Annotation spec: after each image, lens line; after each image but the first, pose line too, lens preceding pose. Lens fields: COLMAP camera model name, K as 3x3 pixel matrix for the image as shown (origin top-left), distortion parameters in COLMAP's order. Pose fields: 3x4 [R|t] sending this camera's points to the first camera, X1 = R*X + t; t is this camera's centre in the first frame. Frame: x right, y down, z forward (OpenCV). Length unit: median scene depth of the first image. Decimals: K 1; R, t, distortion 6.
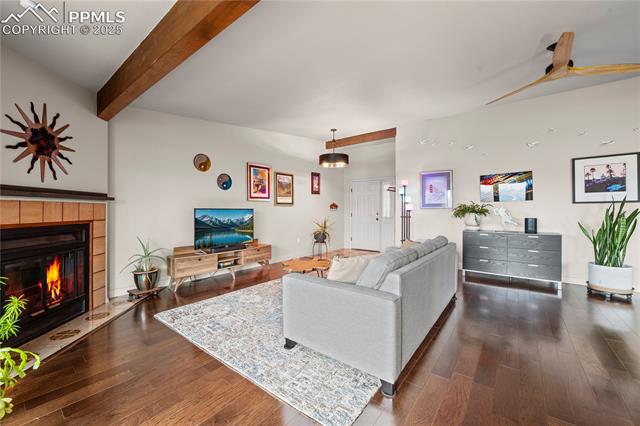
lens RADIAL K [[259.7, 0, 320.0], [0, 259.7, 213.0], [0, 0, 1]] dist [0.000465, 0.000050]
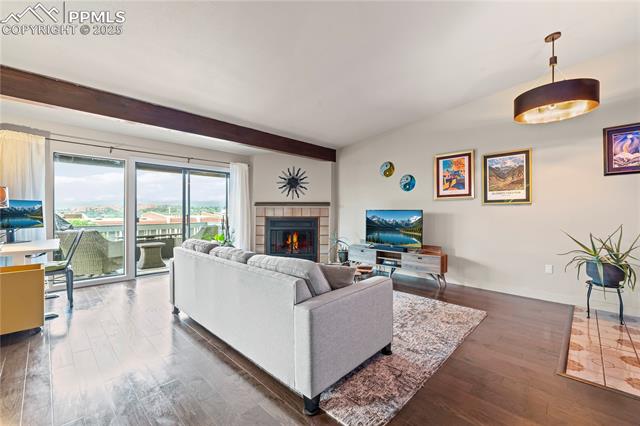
lens RADIAL K [[269.3, 0, 320.0], [0, 269.3, 213.0], [0, 0, 1]] dist [0.013754, -0.000012]
pose [[-0.096321, 0.003362, -0.995345, 0.712088], [-0.010879, 0.999931, 0.004430, -0.004934], [0.995291, 0.011255, -0.096278, 0.772595]]
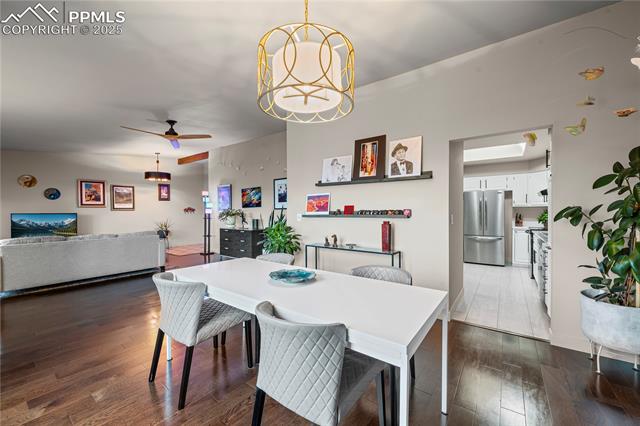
lens RADIAL K [[258.9, 0, 320.0], [0, 258.9, 213.0], [0, 0, 1]] dist [-0.000693, 0.000007]
pose [[0.999352, -0.003916, 0.035775, 1.016274], [0.003960, 0.999992, -0.001142, -0.011357], [-0.035771, 0.001283, 0.999359, -0.428446]]
